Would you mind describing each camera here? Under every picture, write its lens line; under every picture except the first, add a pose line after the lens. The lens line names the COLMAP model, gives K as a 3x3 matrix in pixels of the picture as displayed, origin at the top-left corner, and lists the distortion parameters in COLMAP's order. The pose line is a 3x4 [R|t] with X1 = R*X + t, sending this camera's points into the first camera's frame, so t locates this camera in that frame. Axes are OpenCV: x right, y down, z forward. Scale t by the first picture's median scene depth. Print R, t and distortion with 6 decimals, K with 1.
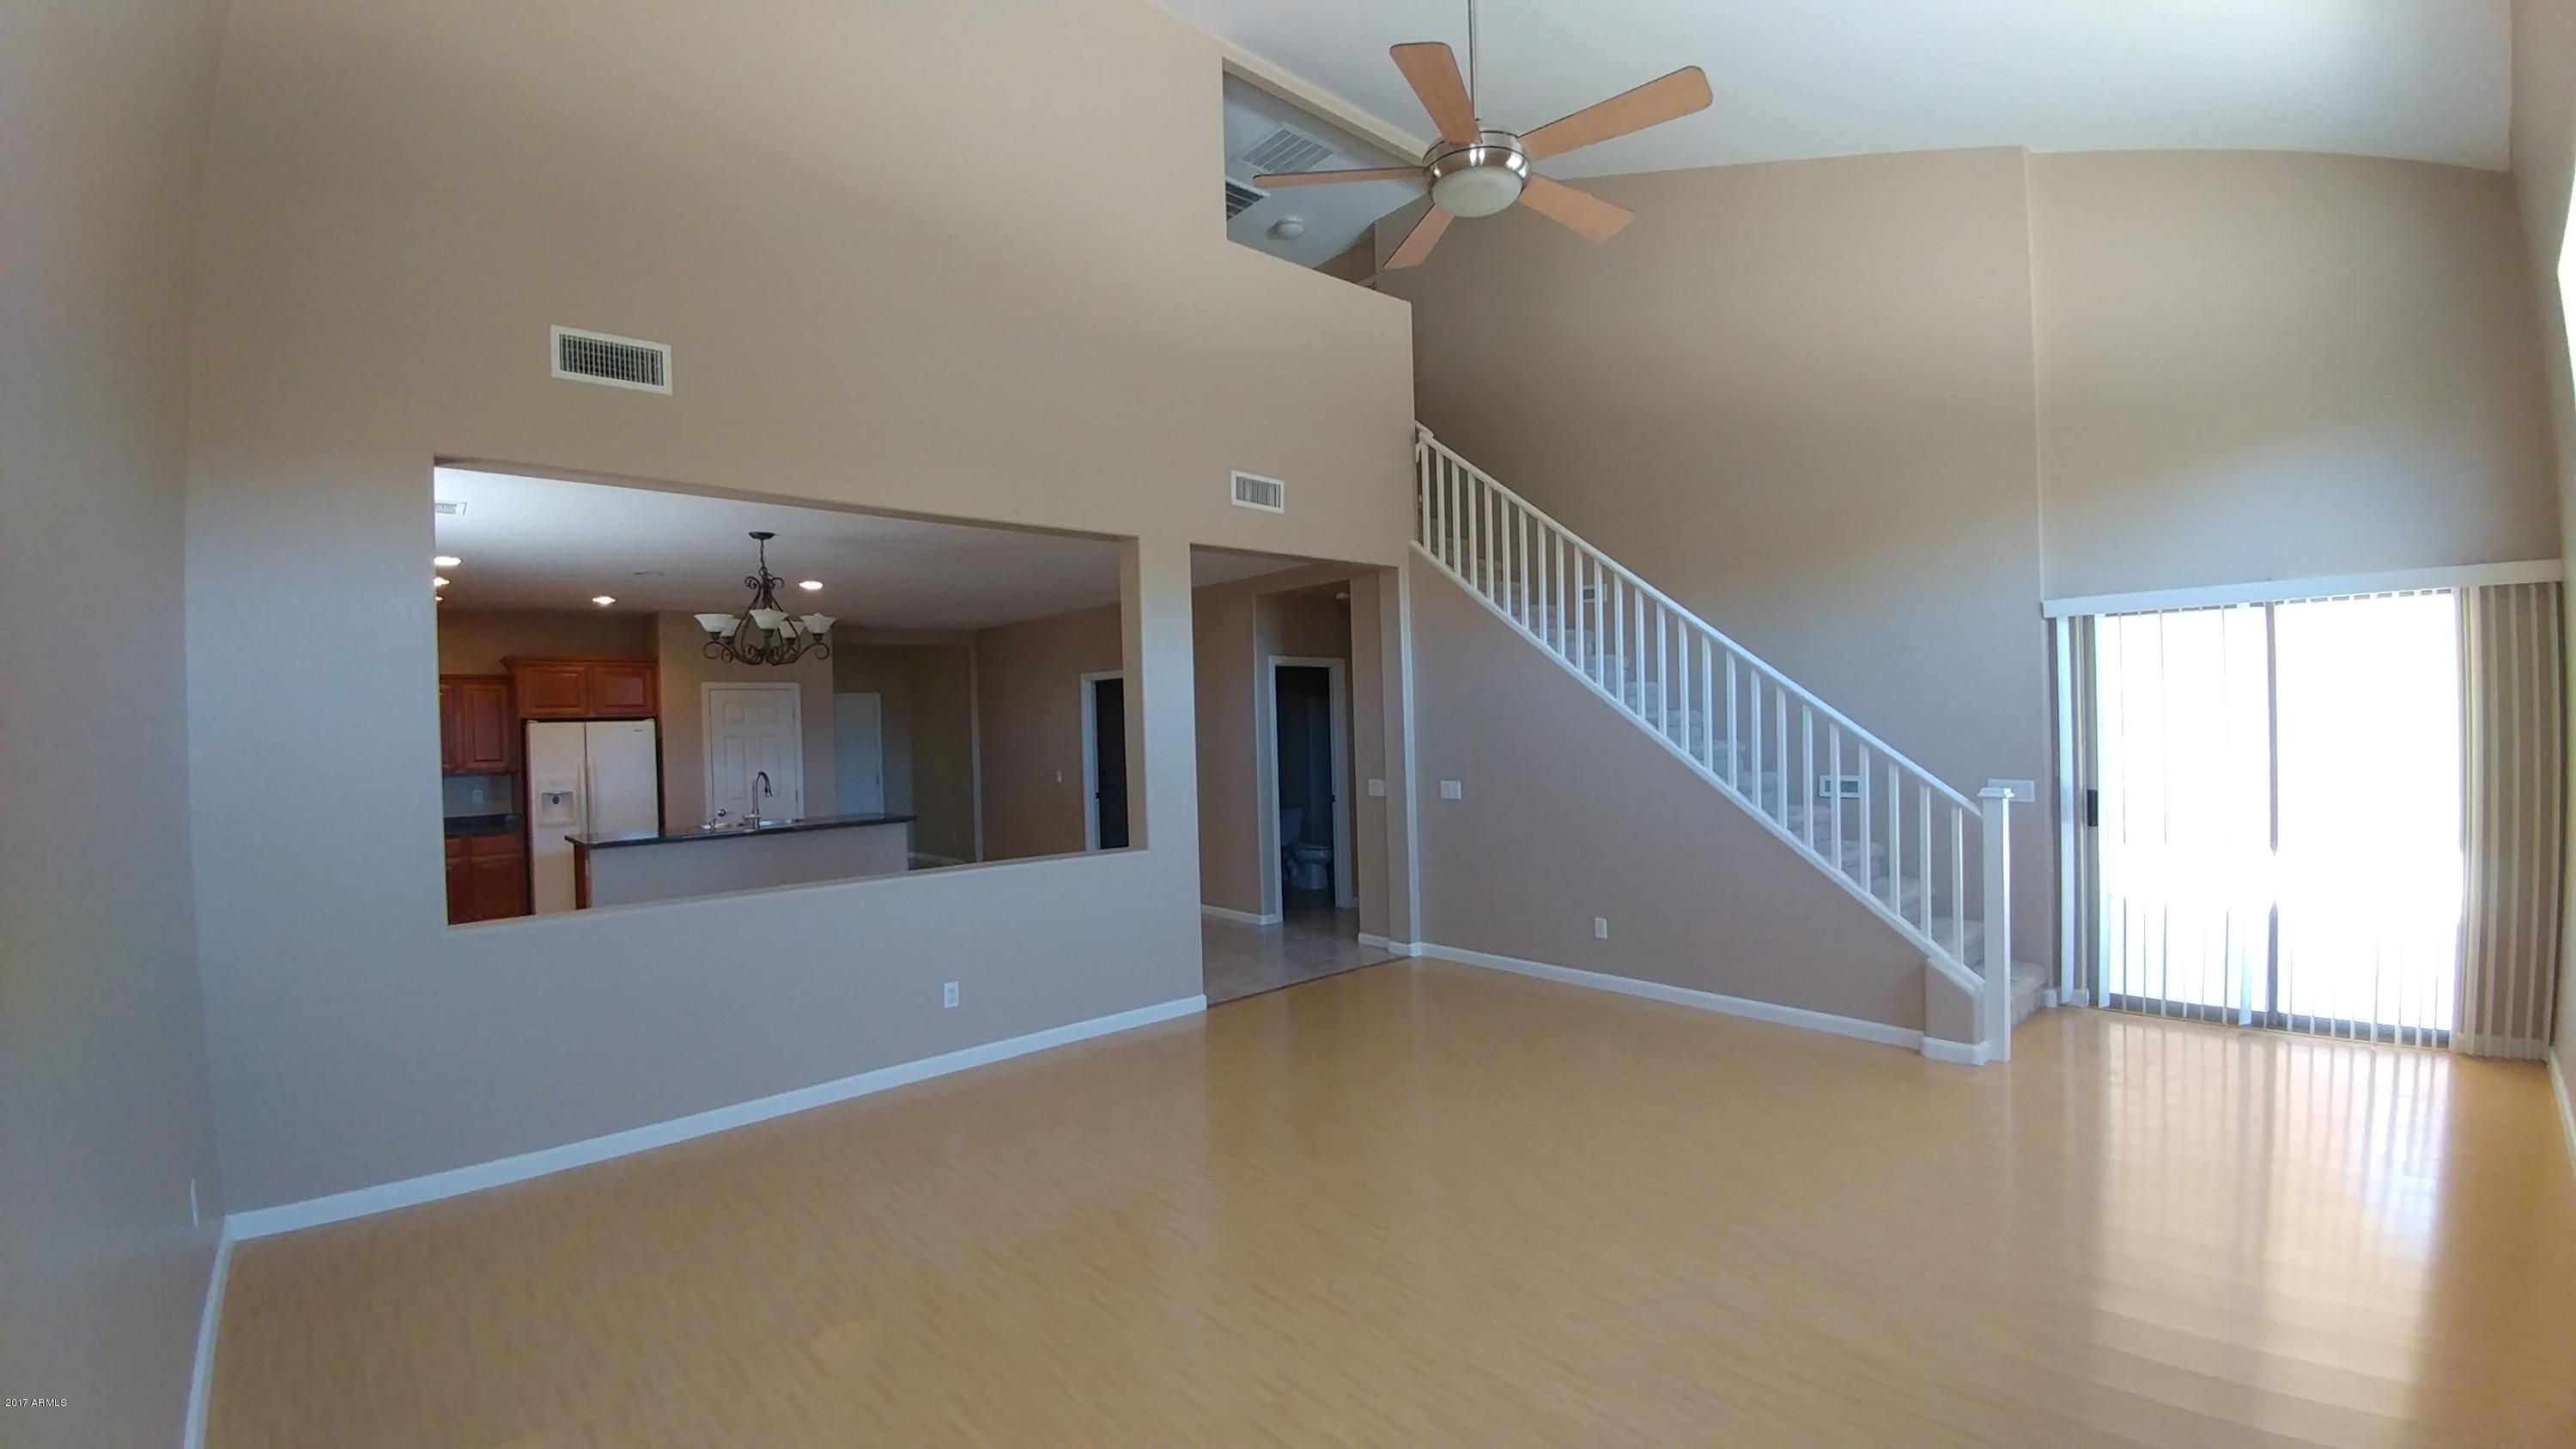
lens RADIAL K [[1051.8, 0, 1289.4], [0, 1051.8, 736.7], [0, 0, 1]] dist [-0.000128, -0.022335]
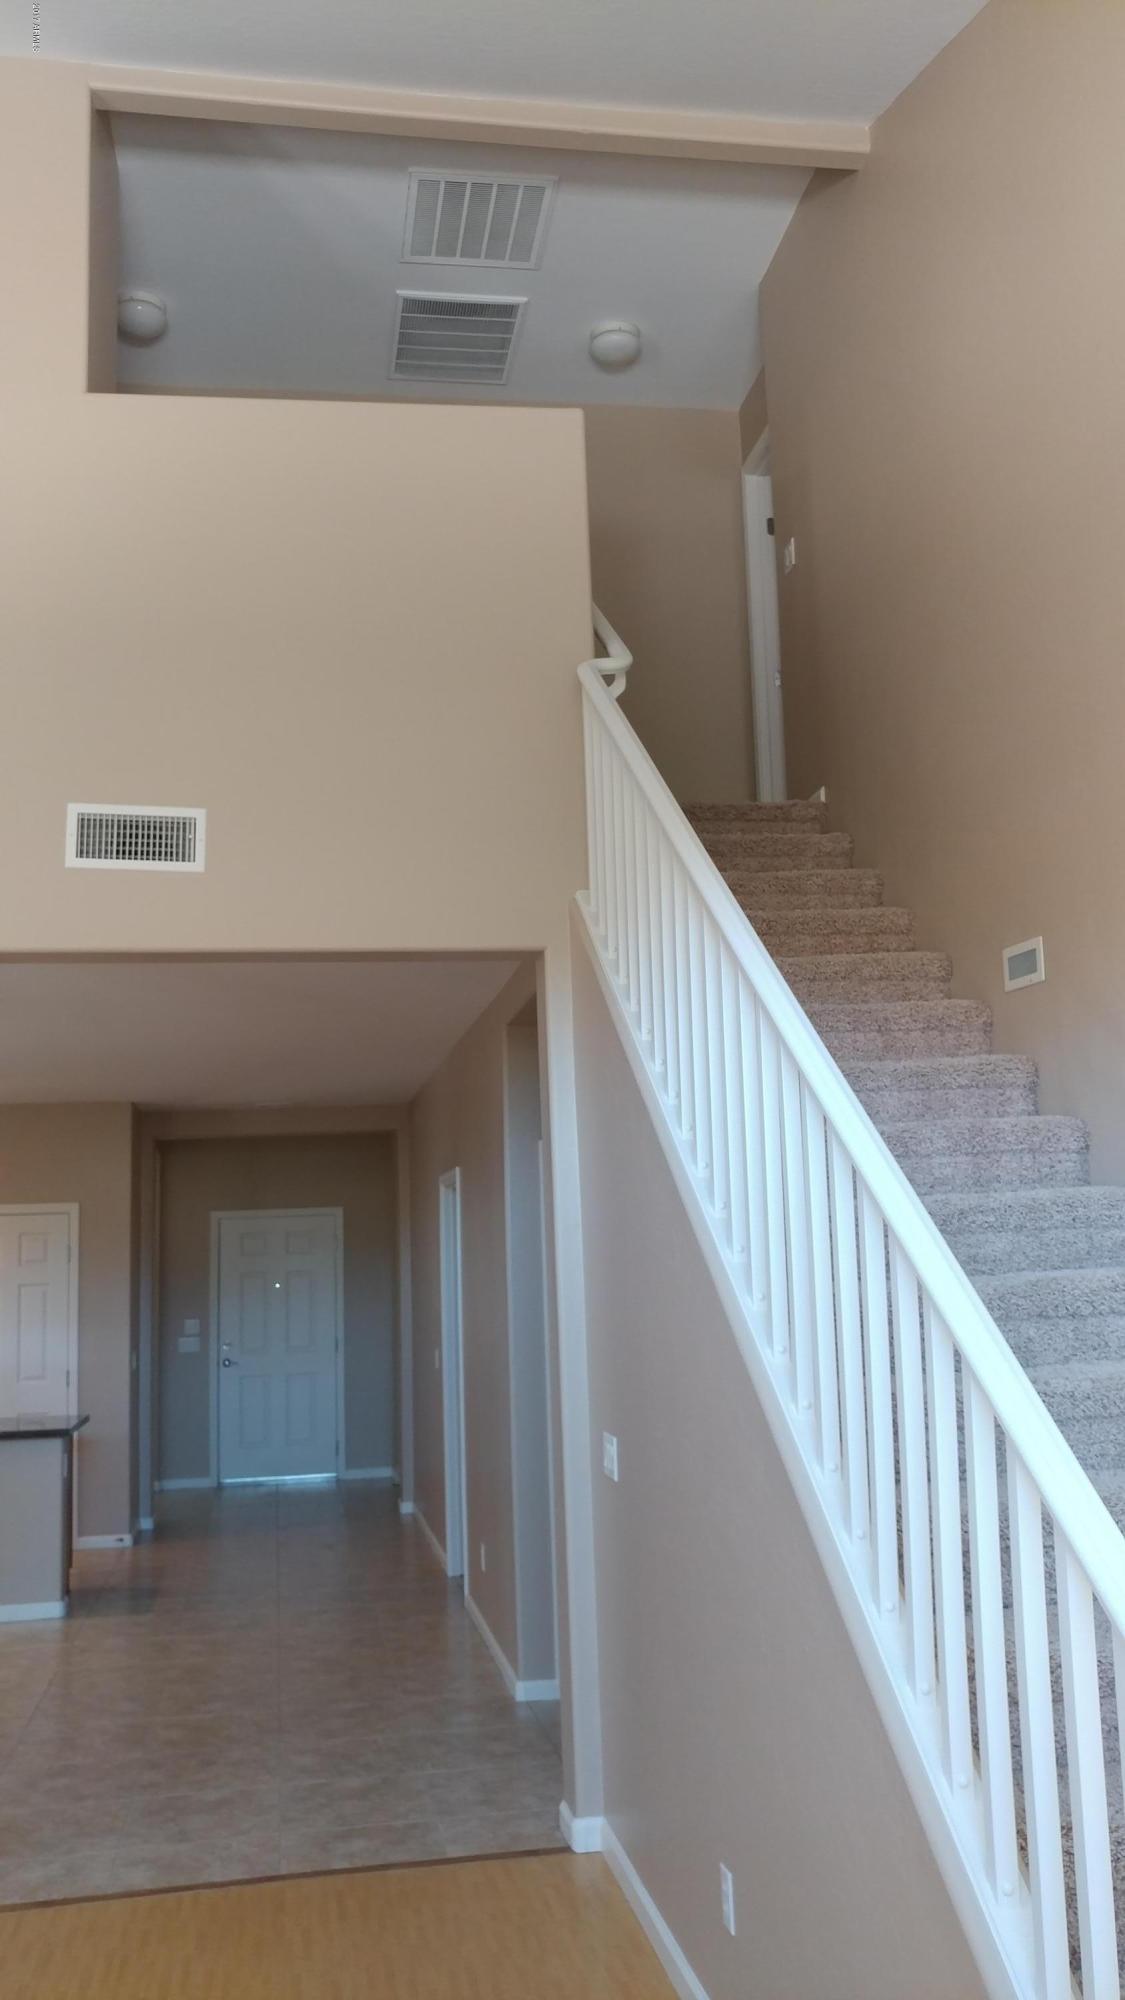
lens RADIAL K [[1618.8, 0, 566.3], [0, 1618.8, 992.6], [0, 0, 1]] dist [-0.006658, -0.002457]
pose [[0.849214, -0.085152, -0.521138, 0.567086], [0.004173, 0.987964, -0.154629, -0.038080], [0.528033, 0.129139, 0.839348, 0.479336]]
